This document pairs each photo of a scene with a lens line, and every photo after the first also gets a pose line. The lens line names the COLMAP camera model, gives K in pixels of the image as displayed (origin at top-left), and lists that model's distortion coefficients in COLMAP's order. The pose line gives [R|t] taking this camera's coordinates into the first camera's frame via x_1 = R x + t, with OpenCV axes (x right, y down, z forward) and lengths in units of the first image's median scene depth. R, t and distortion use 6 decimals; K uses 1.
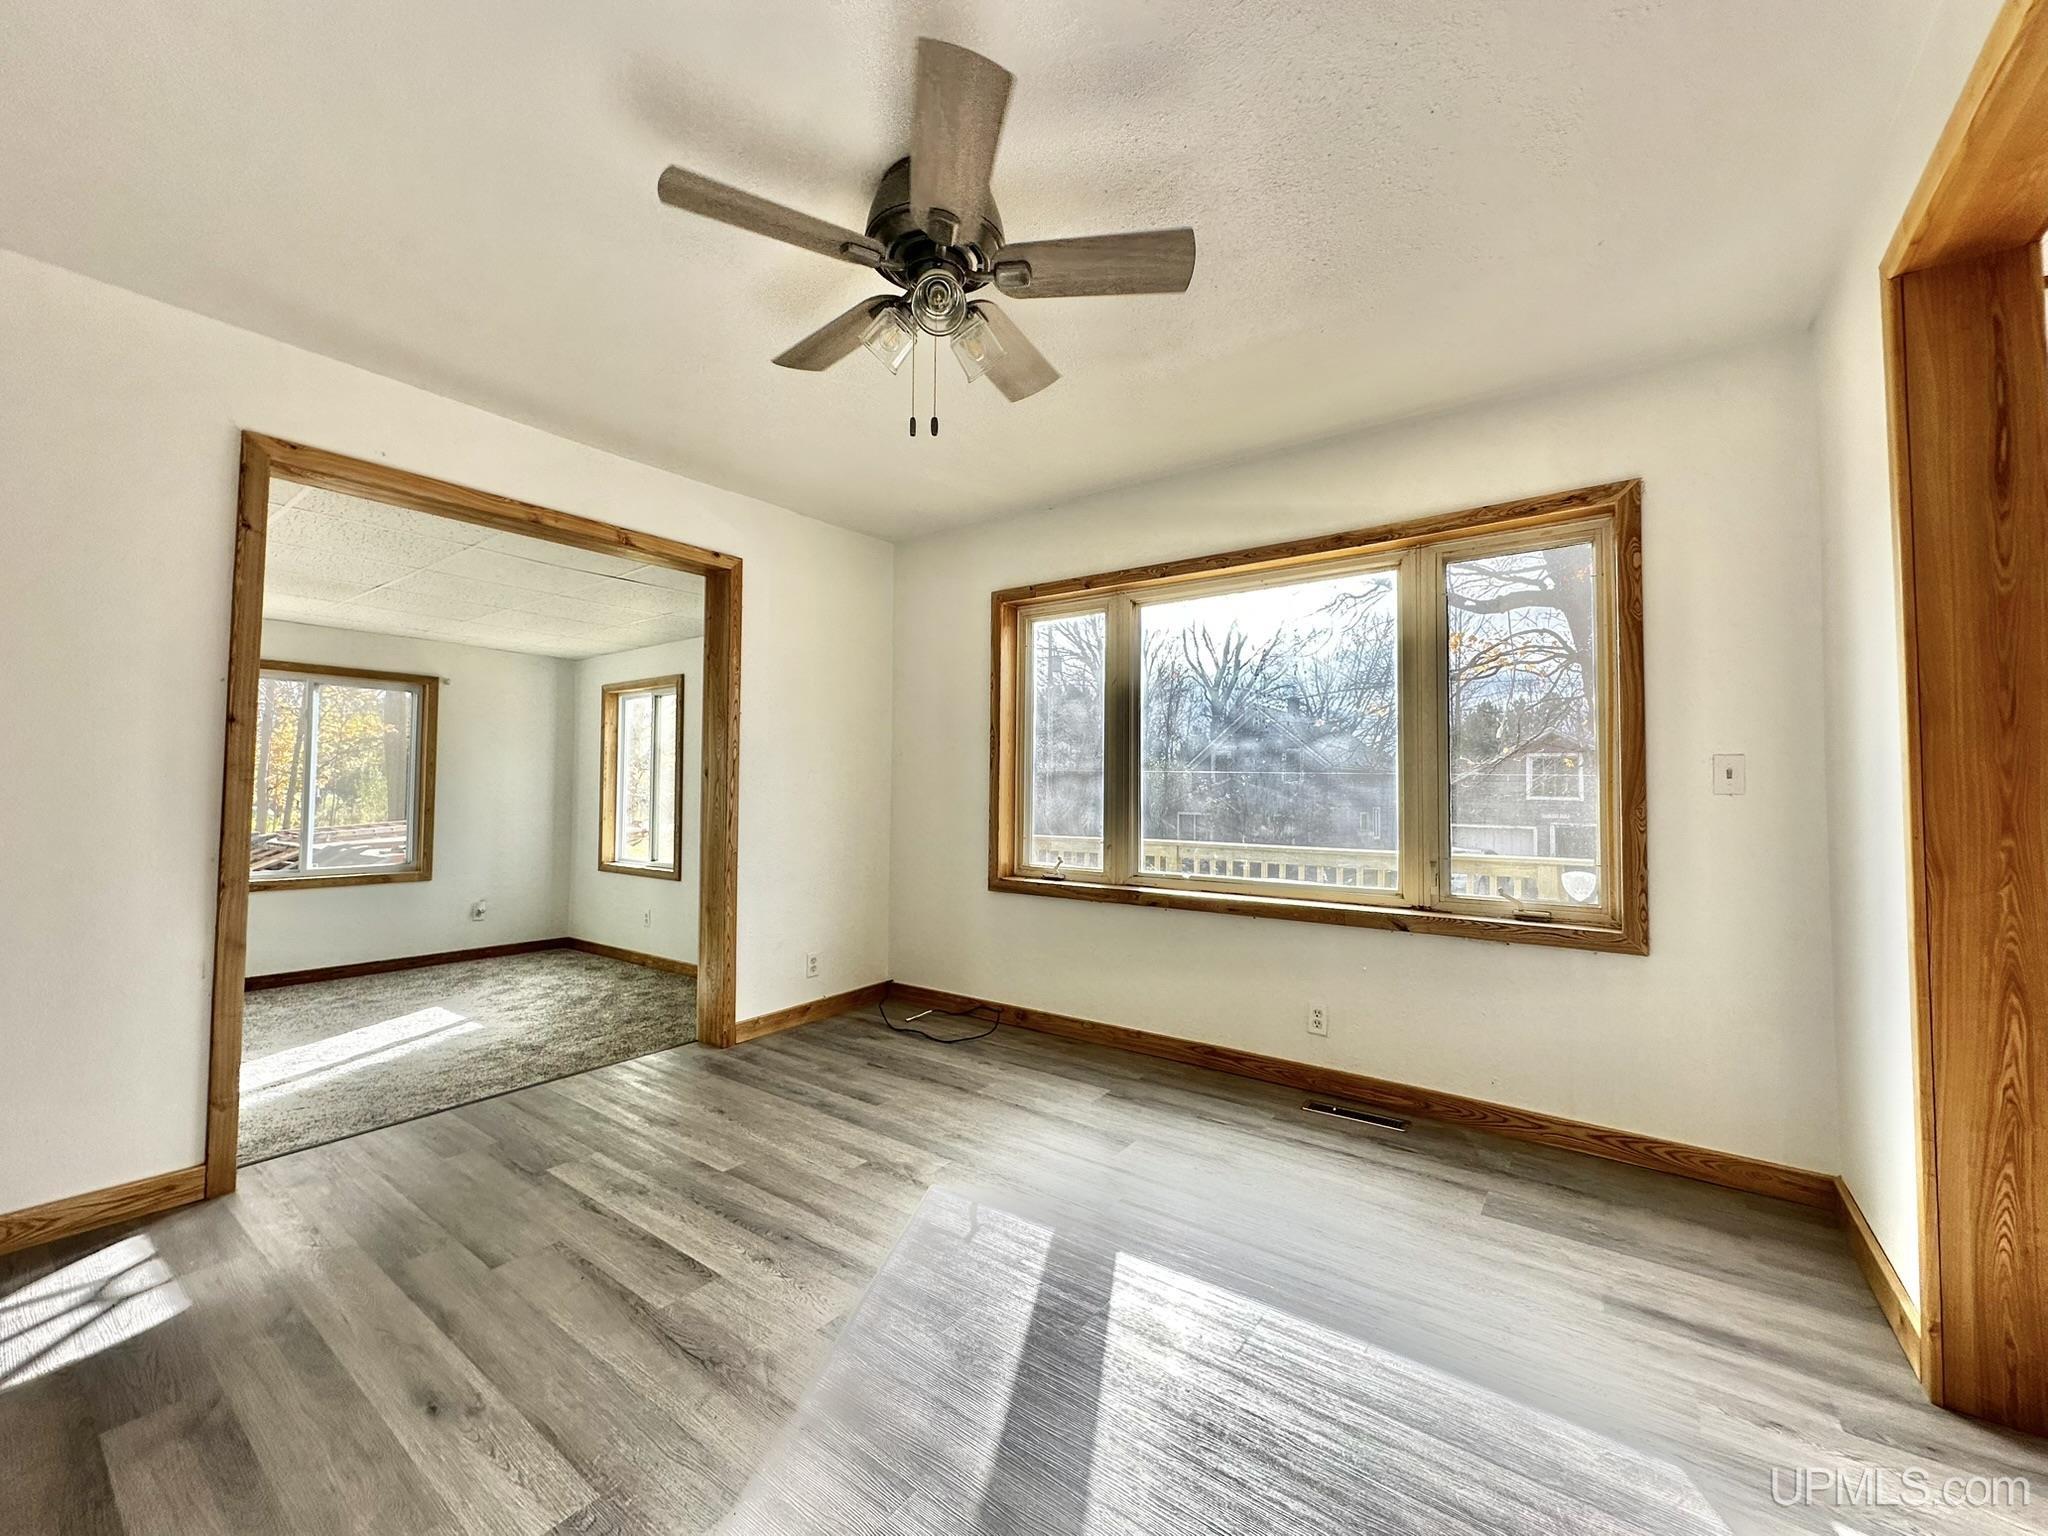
lens RADIAL K [[815.4, 0, 1024.2], [0, 815.4, 769.8], [0, 0, 1]] dist [0.000004, -0.000218]
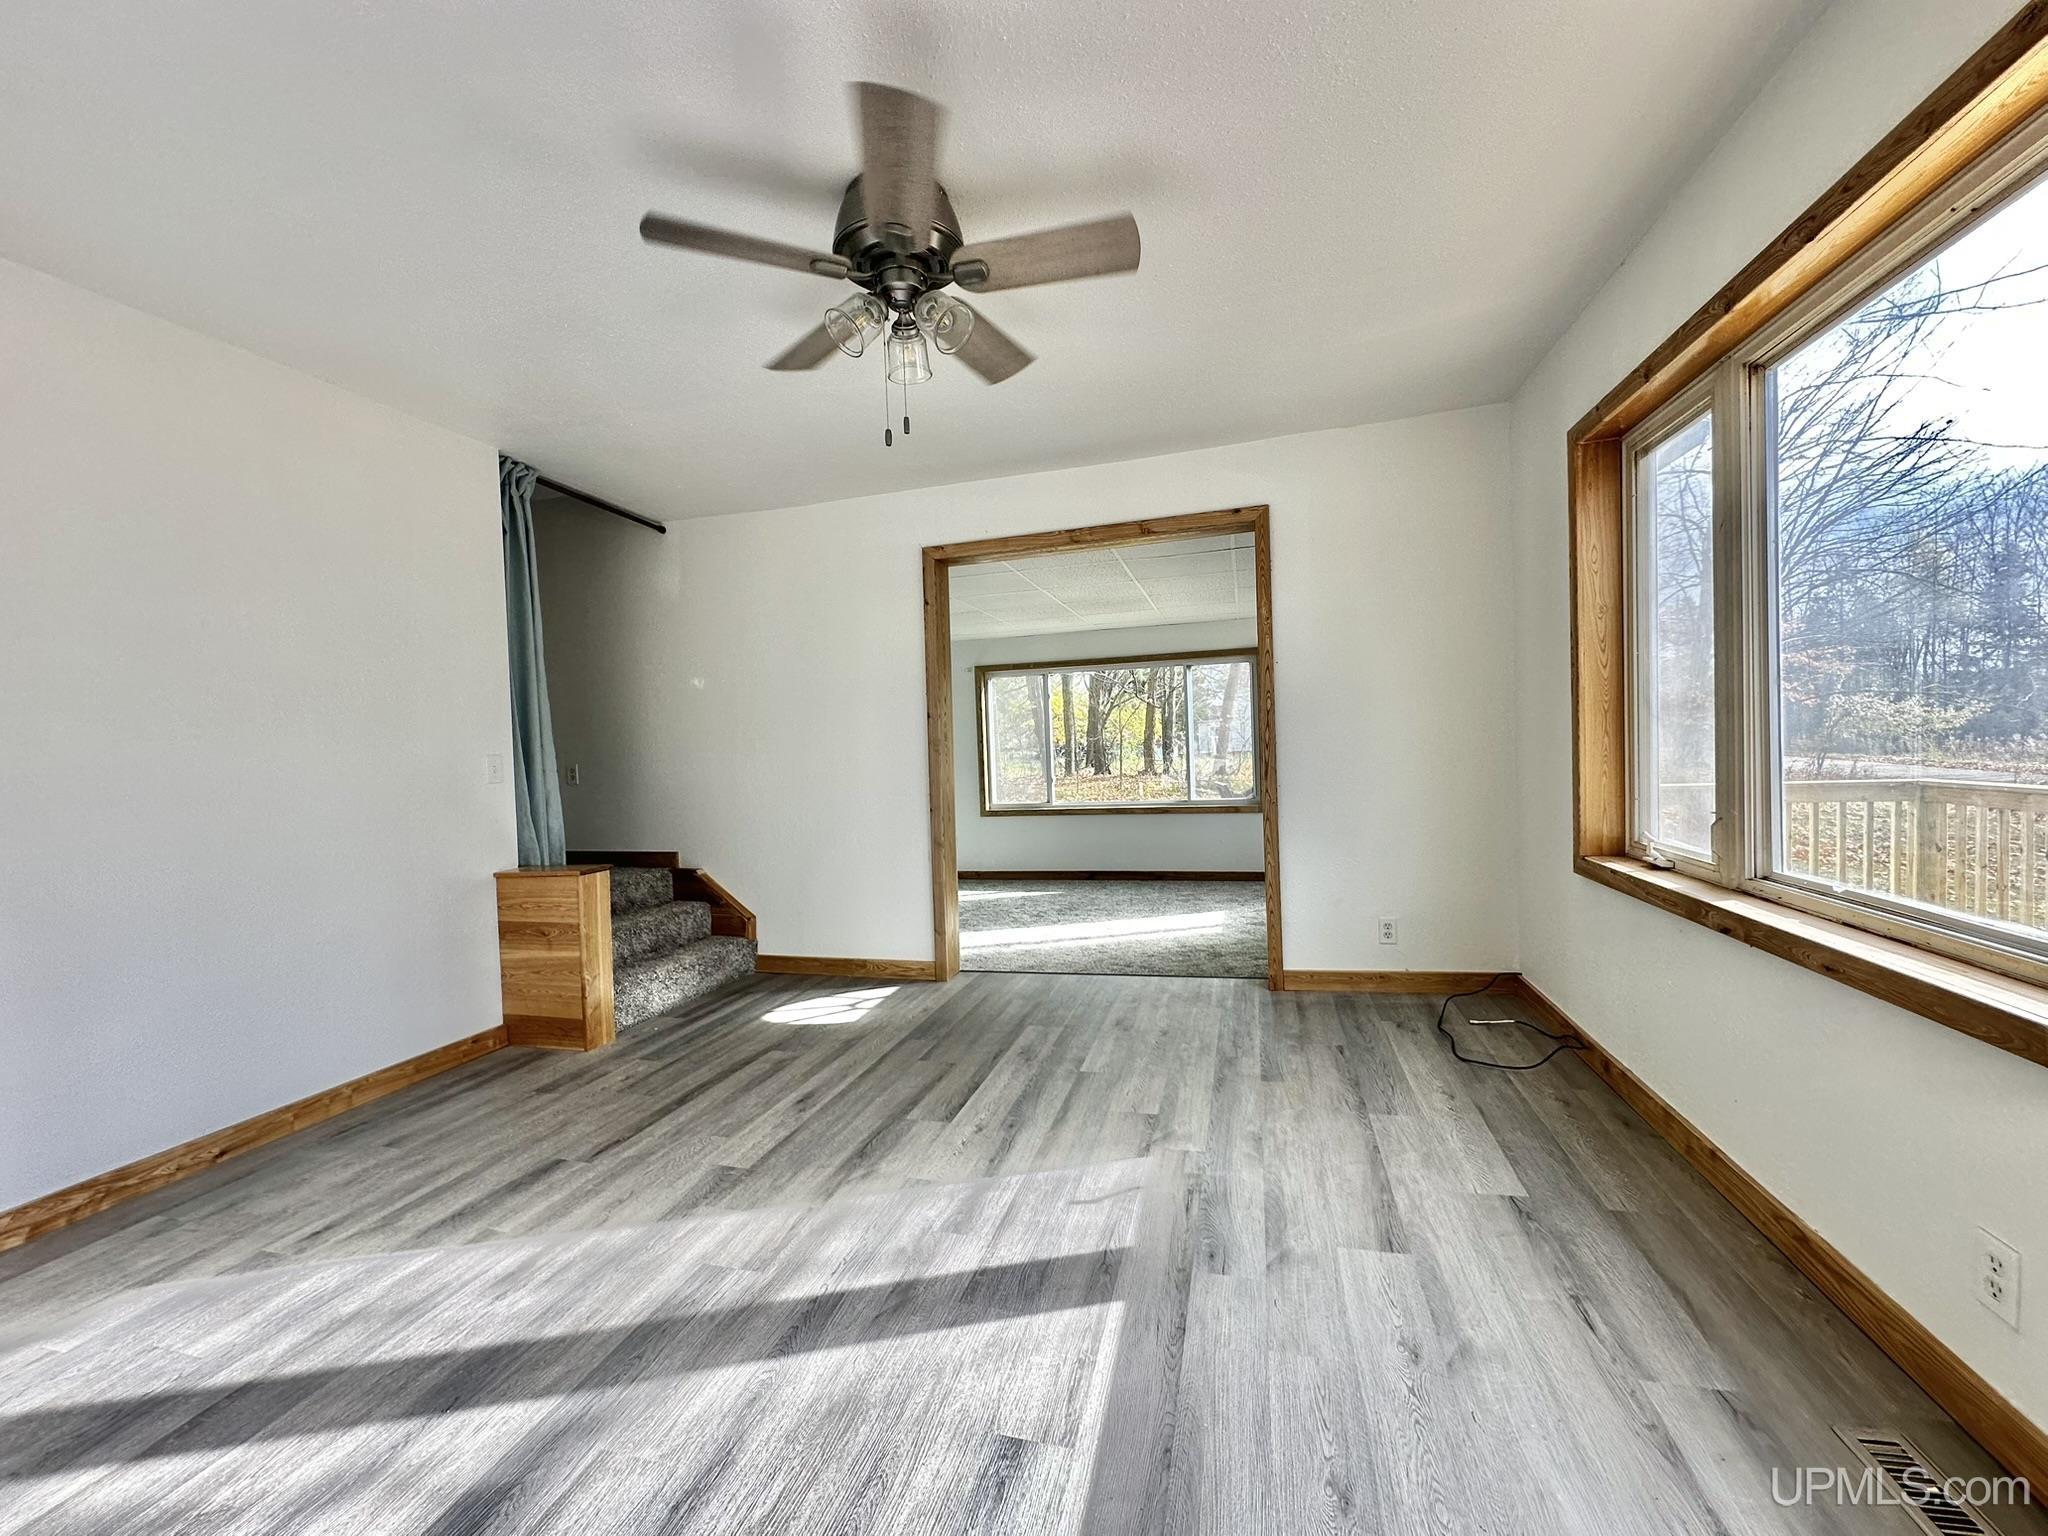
lens RADIAL K [[815.4, 0, 1021.9], [0, 815.4, 771.2], [0, 0, 1]] dist [0.000004, -0.000218]
pose [[0.350743, 0.007663, -0.936441, 0.580268], [0.071387, 0.996838, 0.034895, 0.006470], [0.933747, -0.079089, 0.349086, 0.437316]]
